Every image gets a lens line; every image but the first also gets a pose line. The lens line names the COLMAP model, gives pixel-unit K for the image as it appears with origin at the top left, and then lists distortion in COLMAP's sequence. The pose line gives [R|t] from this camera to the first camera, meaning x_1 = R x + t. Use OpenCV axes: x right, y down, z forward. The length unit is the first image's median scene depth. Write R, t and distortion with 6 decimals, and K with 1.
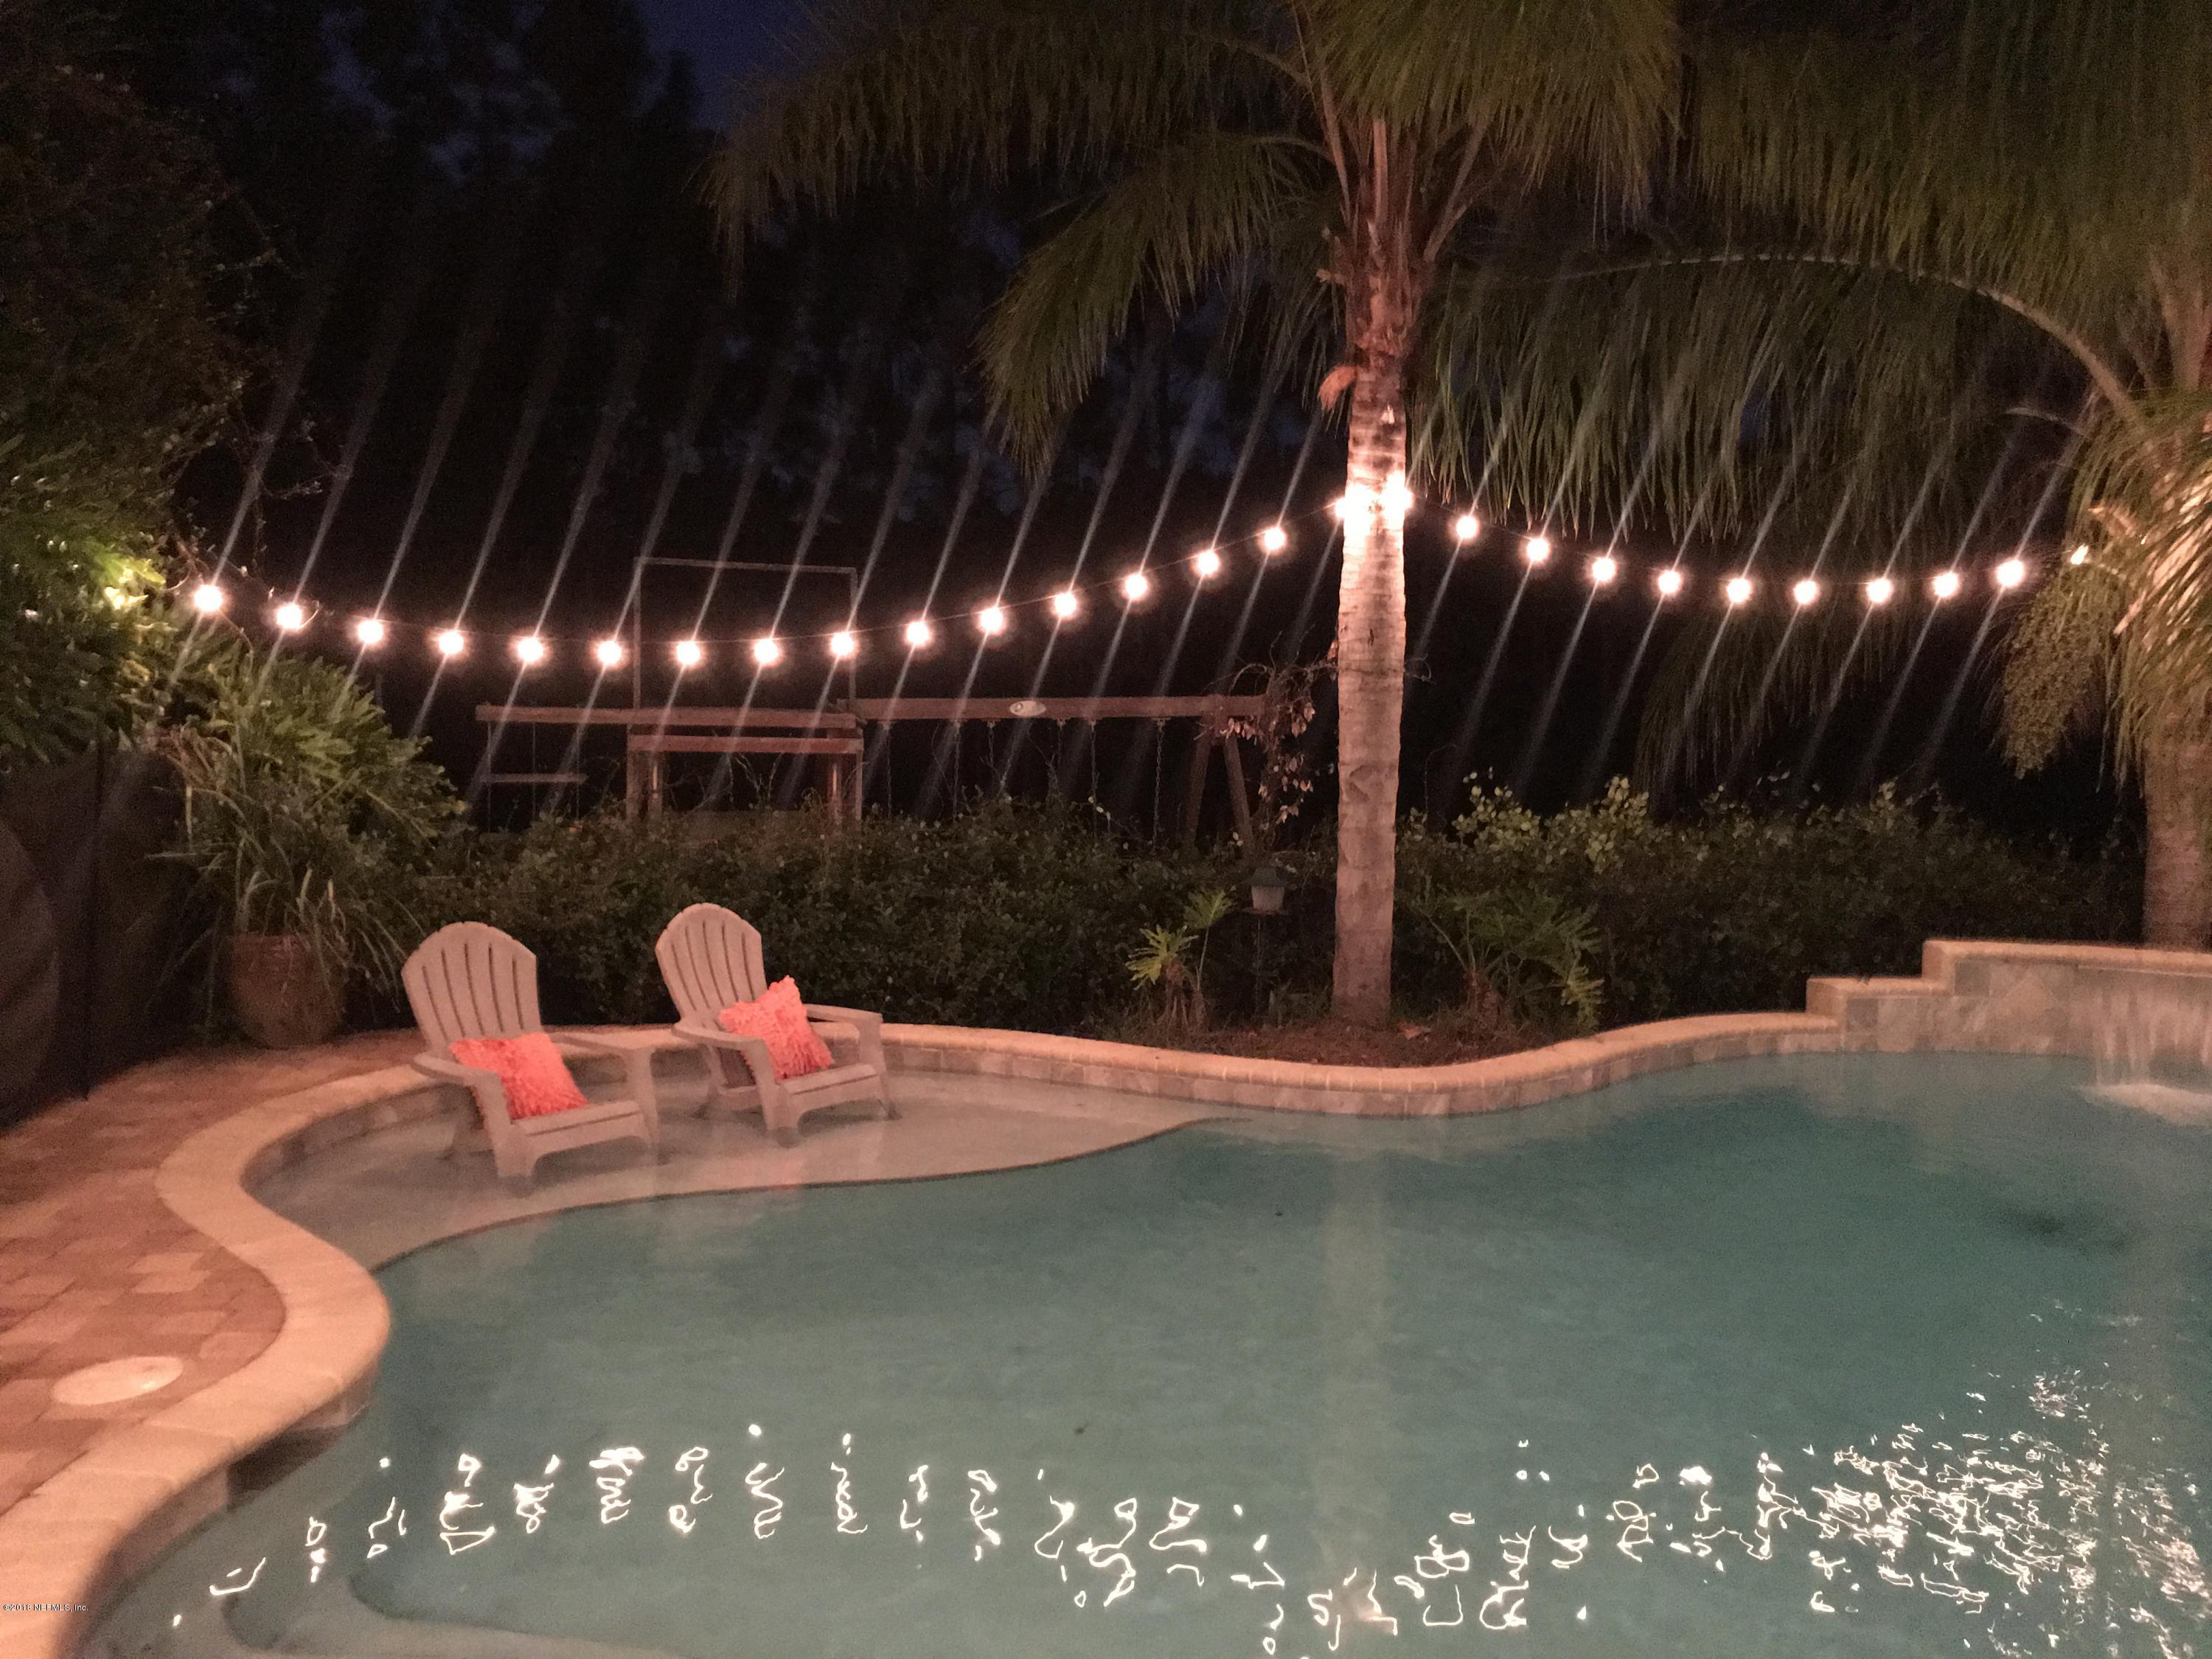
lens RADIAL K [[1876.8, 0, 1093.9], [0, 1876.8, 828.2], [0, 0, 1]] dist [0.076117, -0.086440]
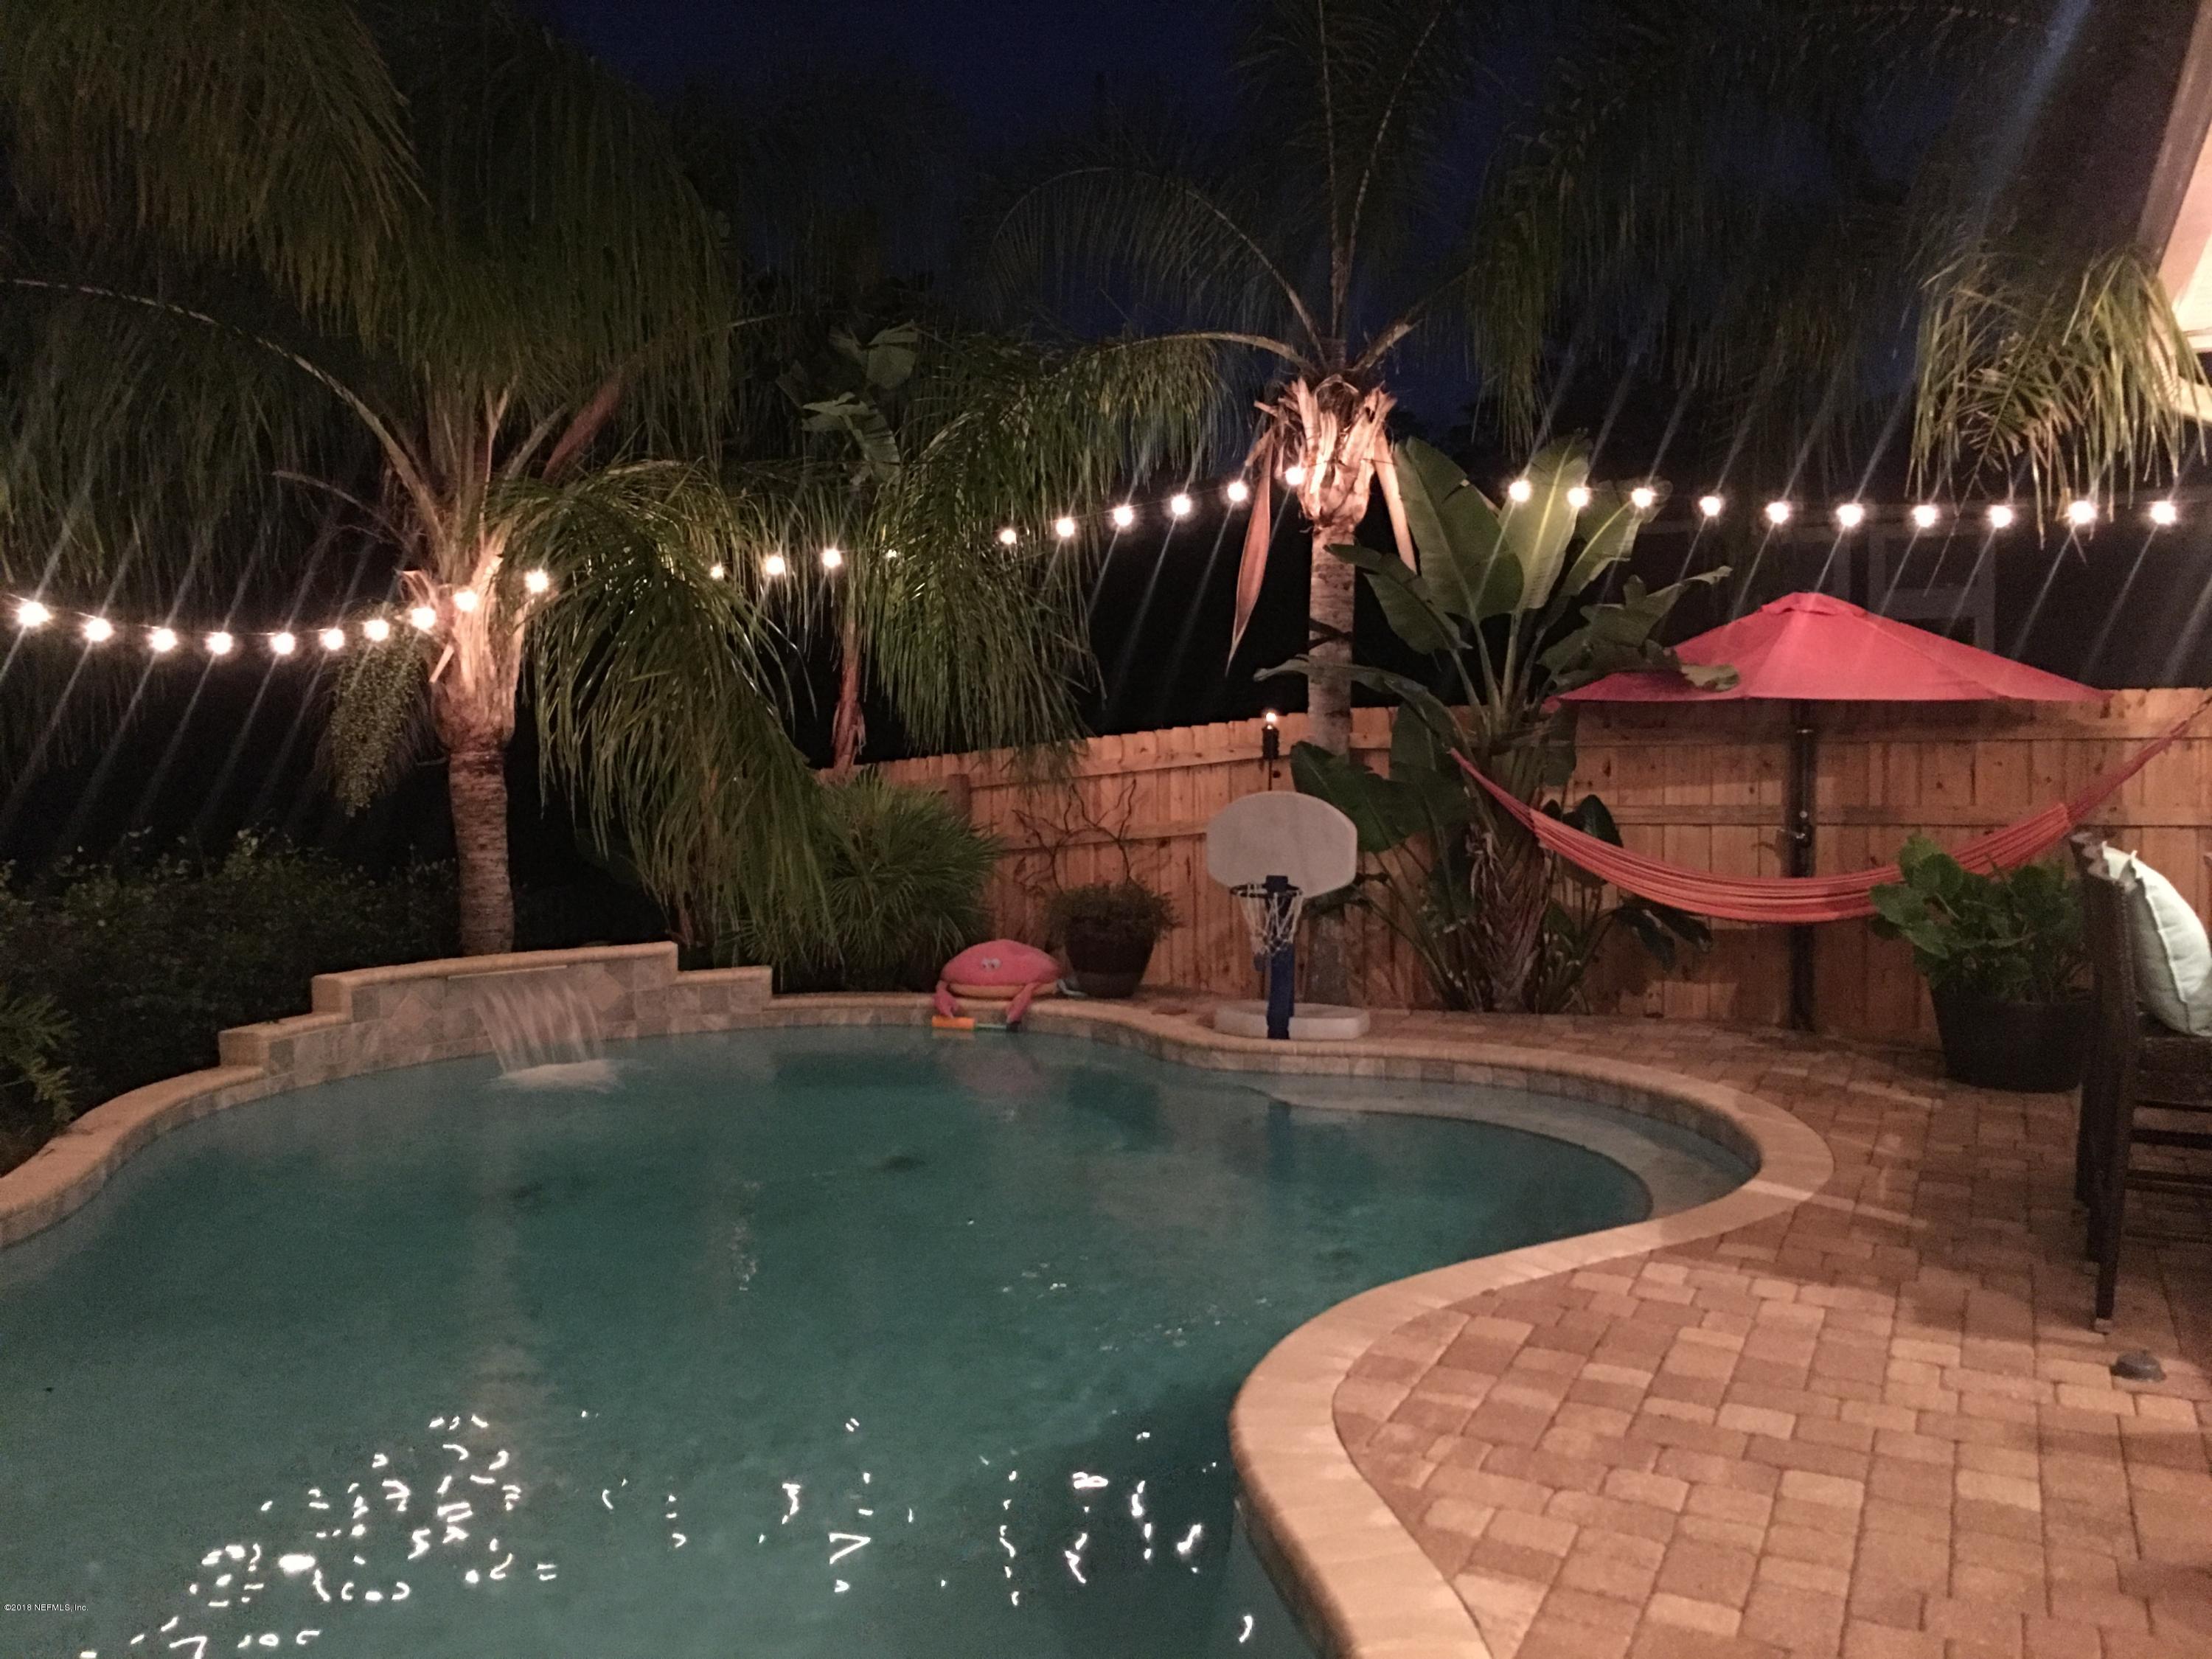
lens RADIAL K [[1876.8, 0, 1091.6], [0, 1876.8, 811.1], [0, 0, 1]] dist [0.076117, -0.086440]
pose [[0.491965, -0.066599, 0.868064, -0.256543], [0.095283, 0.995199, 0.022353, -0.014407], [-0.865385, 0.071715, 0.495949, 0.109194]]
